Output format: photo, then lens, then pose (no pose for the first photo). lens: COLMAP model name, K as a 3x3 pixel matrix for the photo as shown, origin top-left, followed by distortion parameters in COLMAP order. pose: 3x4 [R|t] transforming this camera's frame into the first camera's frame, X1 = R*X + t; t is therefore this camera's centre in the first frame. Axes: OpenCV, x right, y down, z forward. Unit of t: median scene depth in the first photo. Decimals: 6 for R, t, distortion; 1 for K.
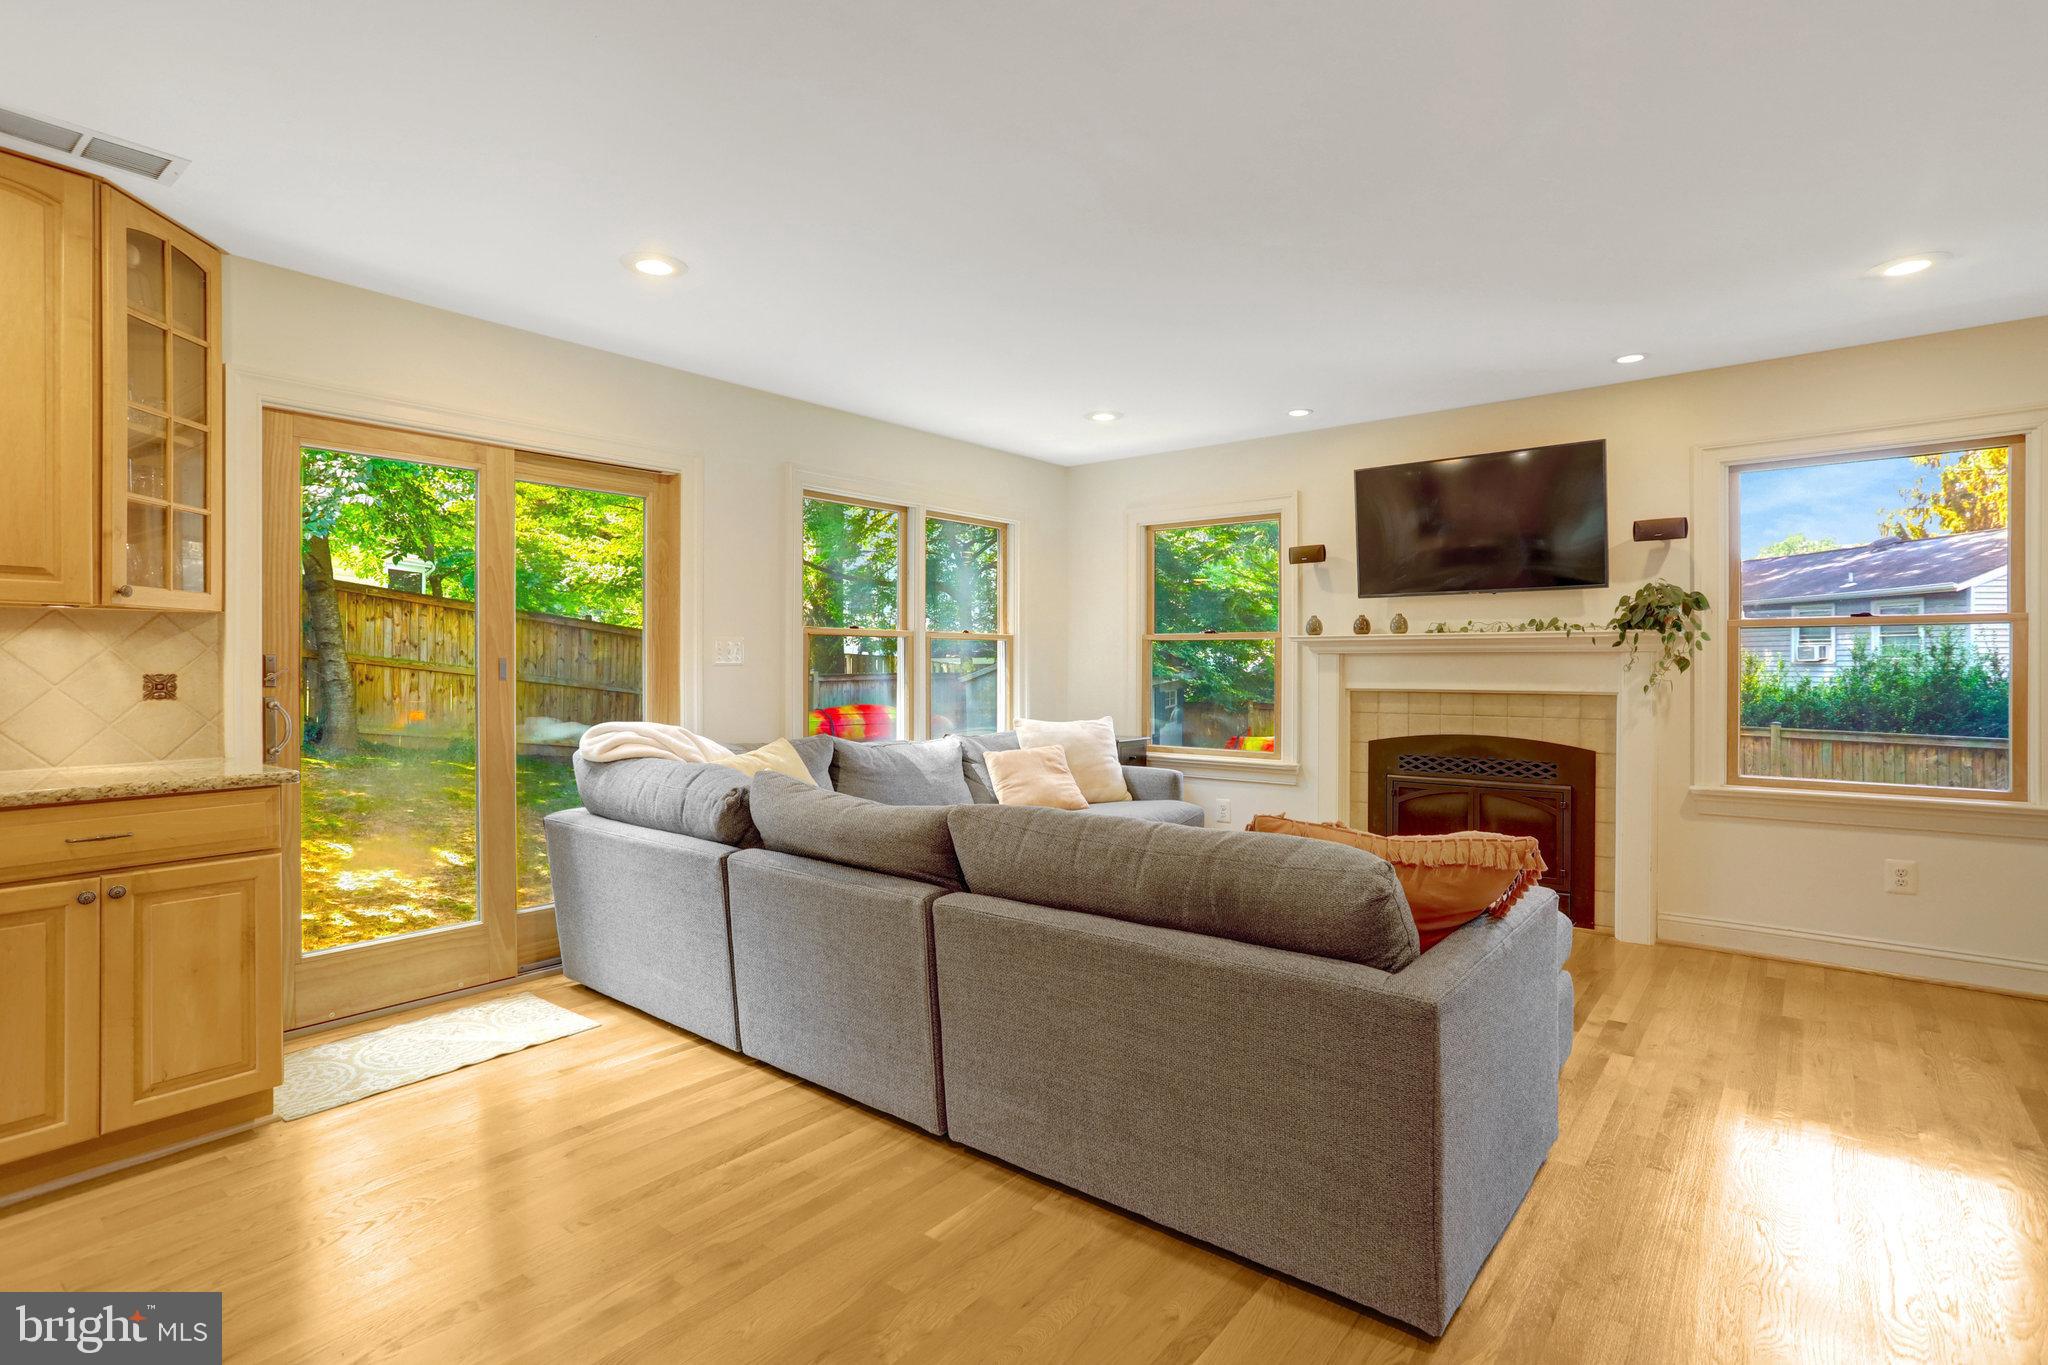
lens RADIAL K [[1003.5, 0, 1024.0], [0, 1003.5, 682.5], [0, 0, 1]] dist [-0.012806, 0.000095]
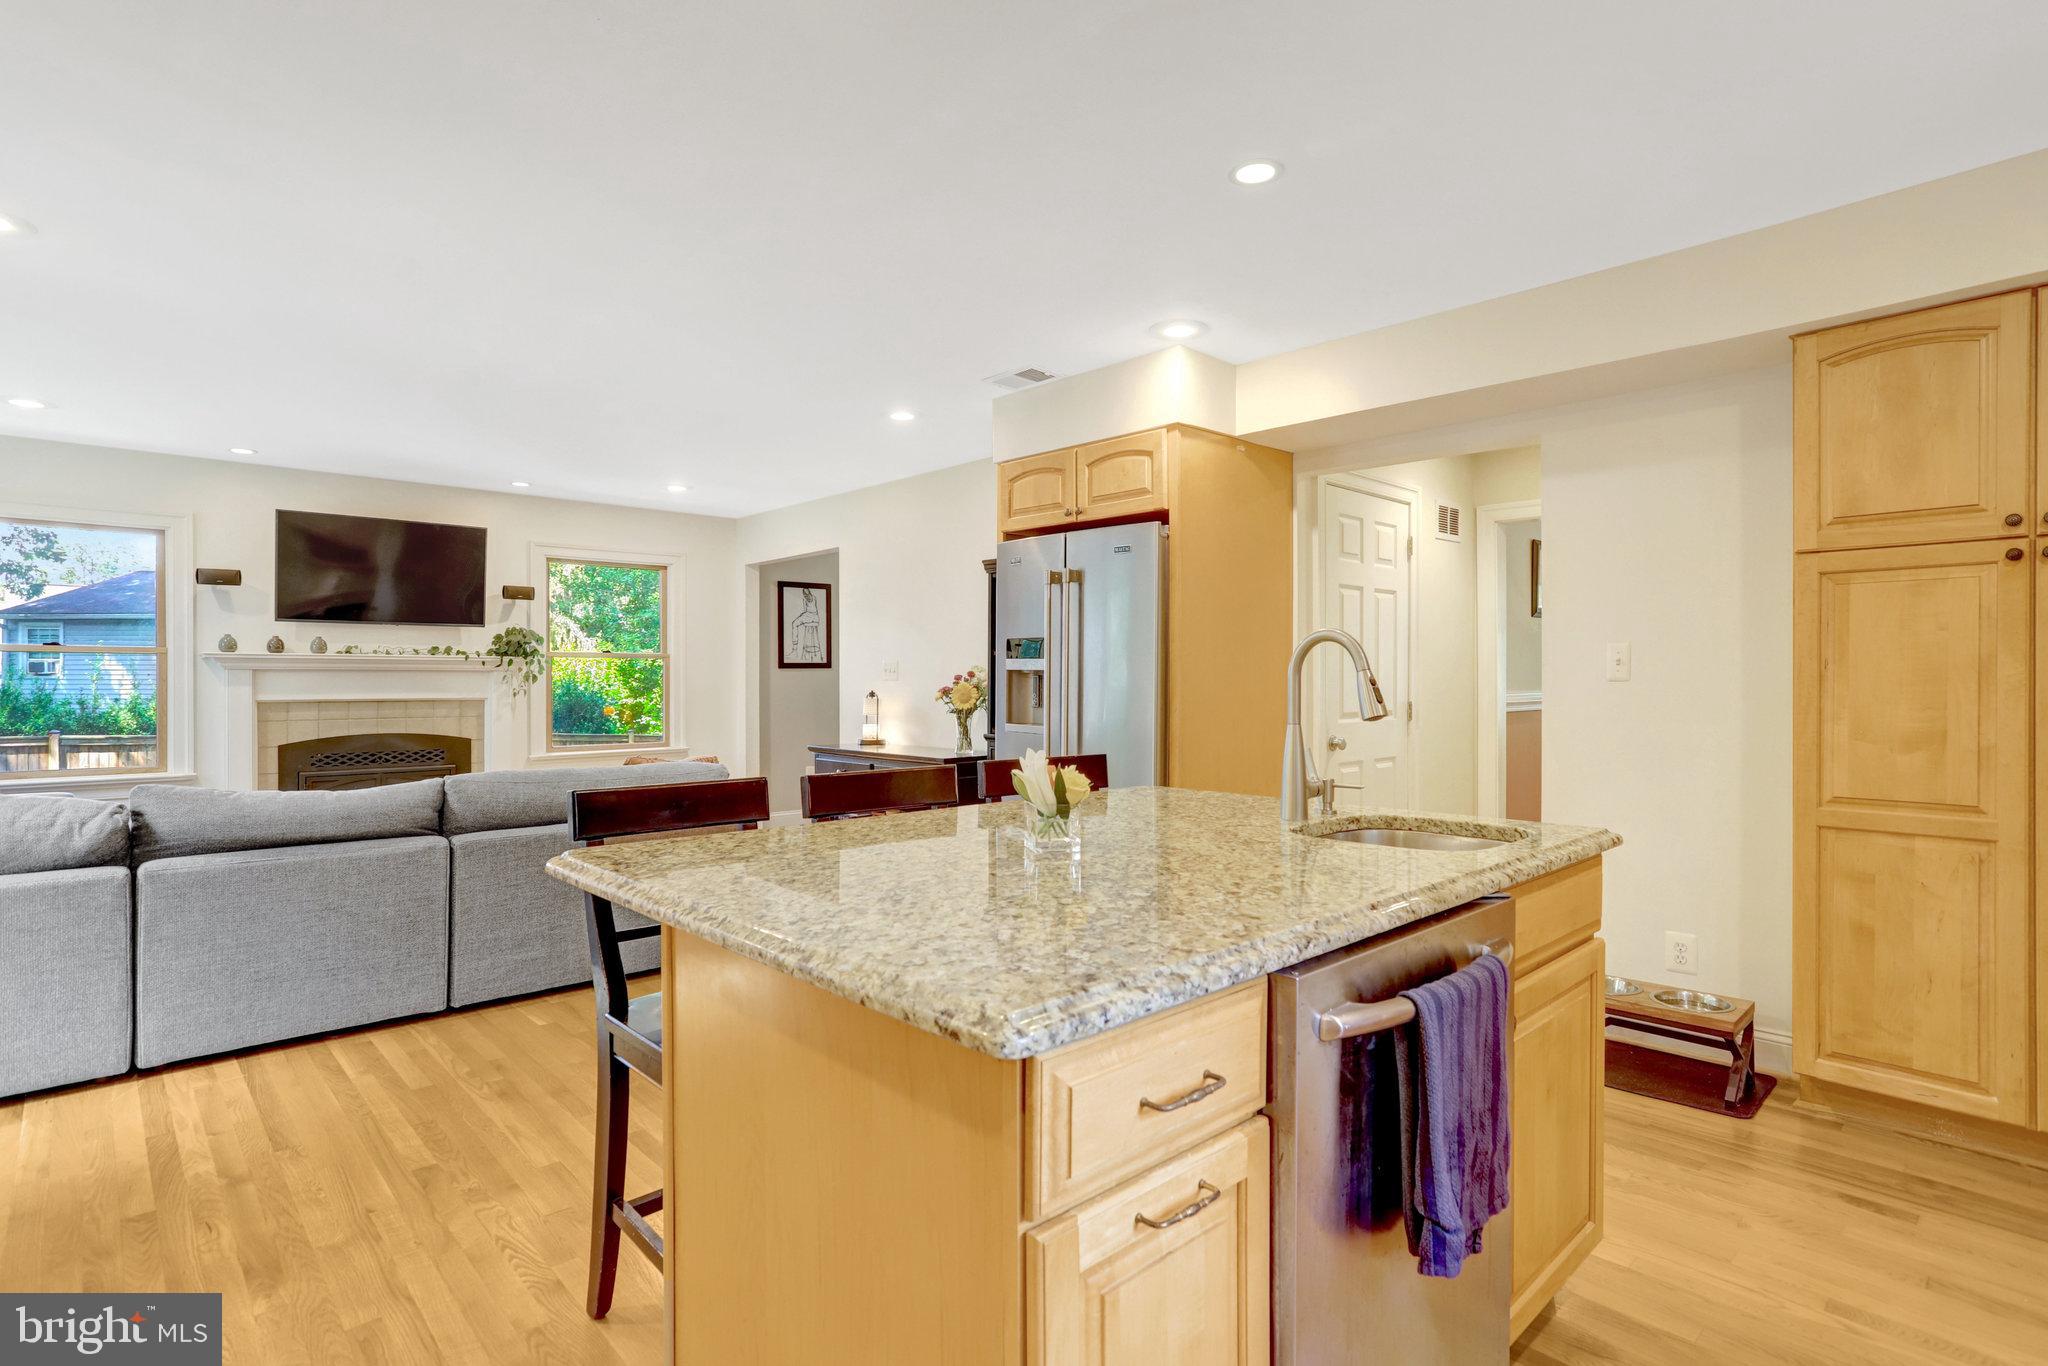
lens RADIAL K [[1003.5, 0, 1024.0], [0, 1003.5, 683.0], [0, 0, 1]] dist [-0.012806, 0.000095]
pose [[0.151693, -0.003852, 0.988420, -0.748786], [0.018317, 0.999832, 0.001086, 0.000930], [-0.988258, 0.017940, 0.151738, -0.020410]]
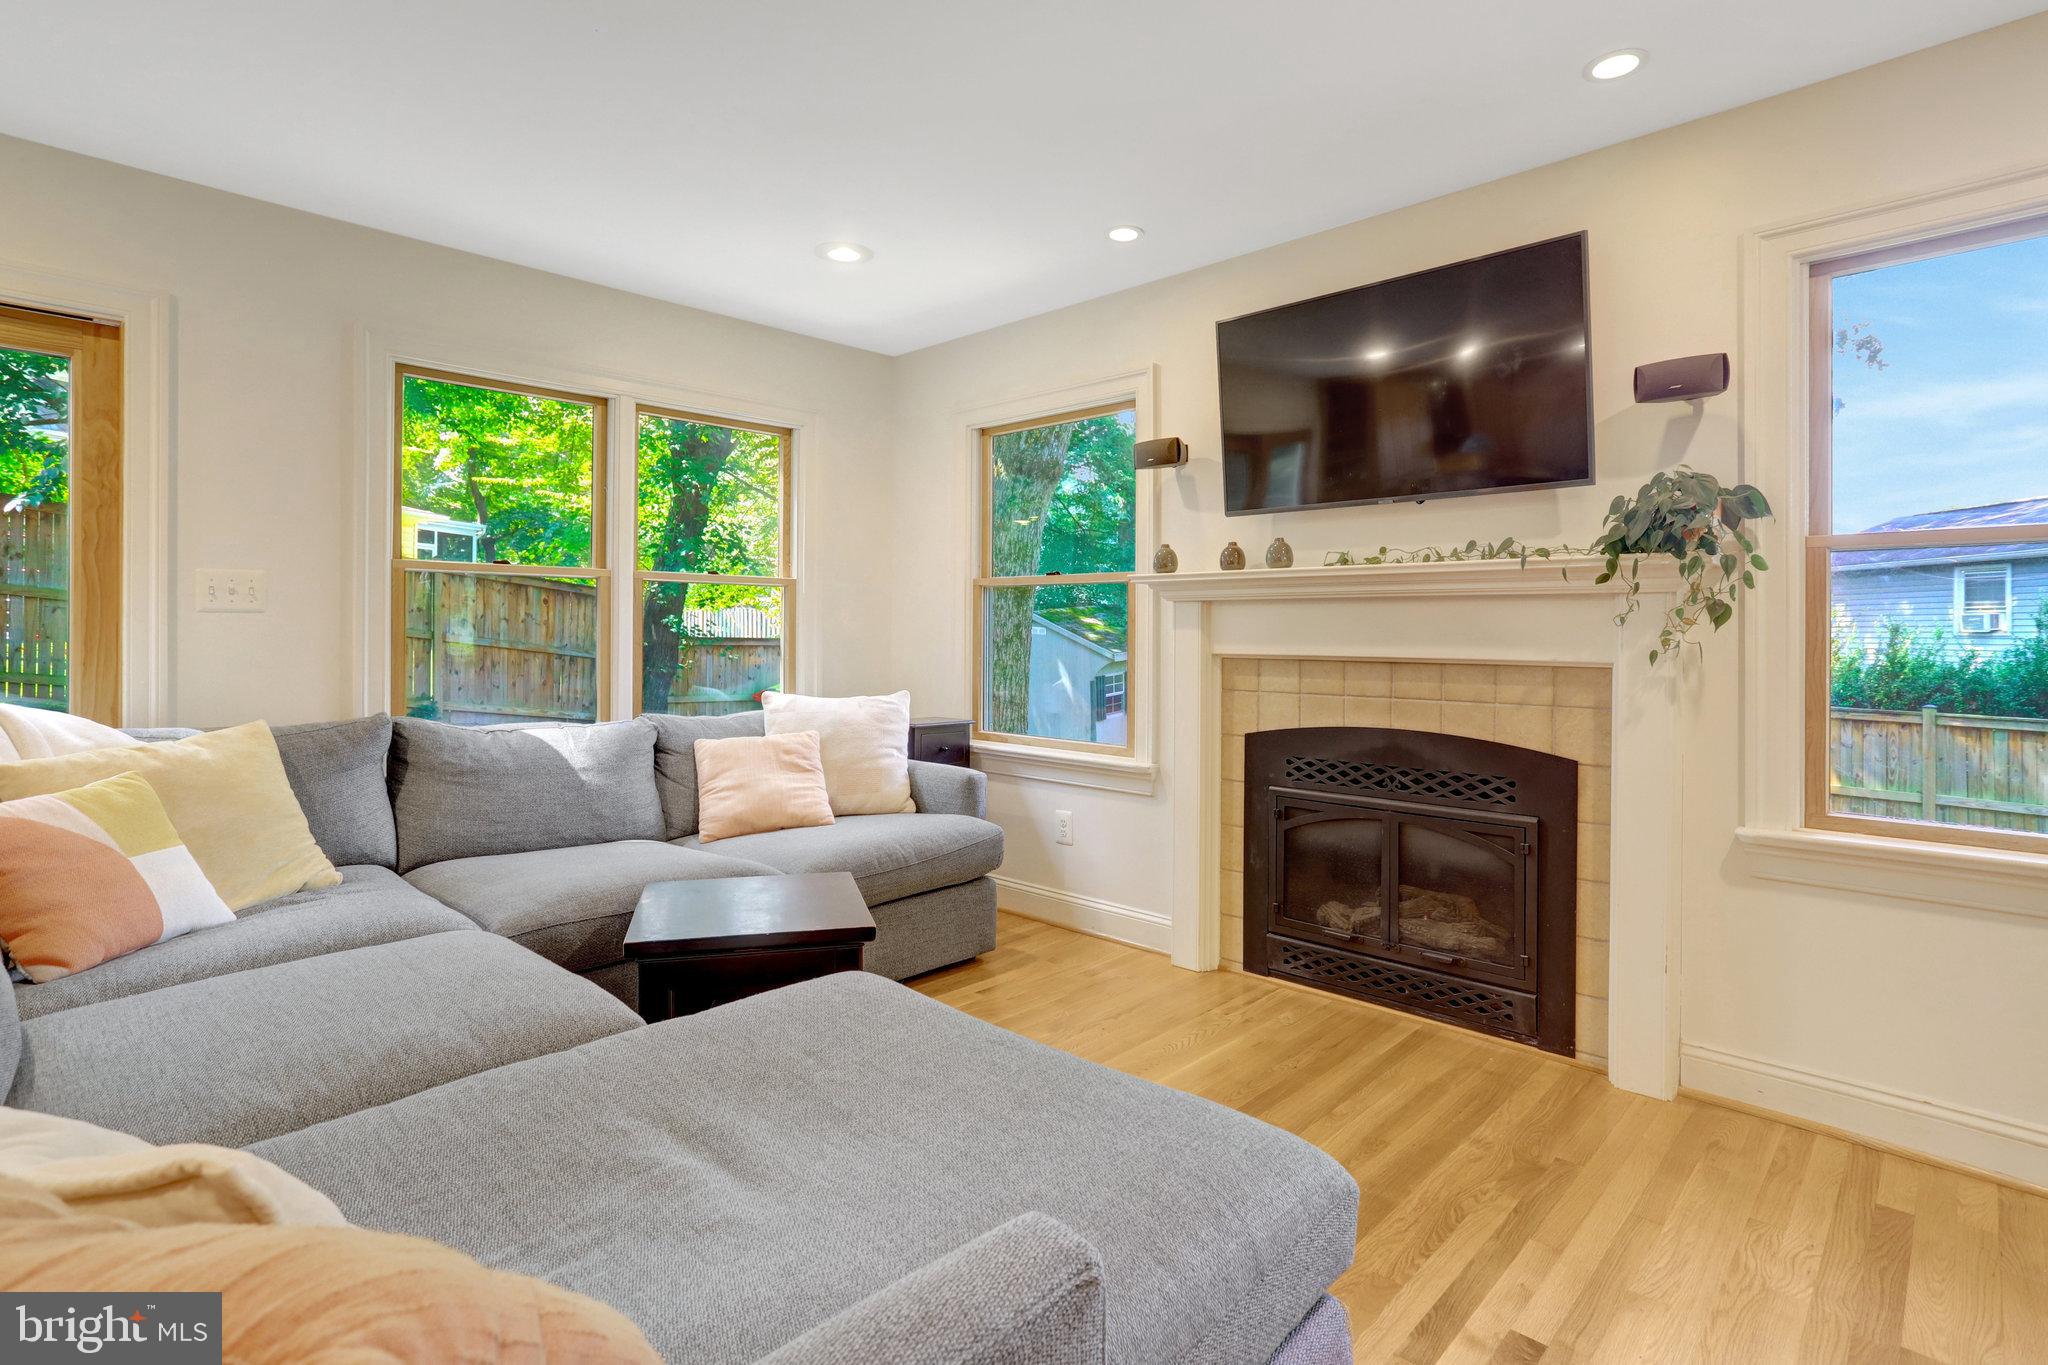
lens RADIAL K [[1010.7, 0, 1020.5], [0, 1010.7, 640.9], [0, 0, 1]] dist [-0.013351, 0.000949]
pose [[0.995269, 0.006957, -0.096904, 0.298497], [-0.007946, 0.999920, -0.009828, 0.005515], [0.096828, 0.010552, 0.995245, 0.368215]]
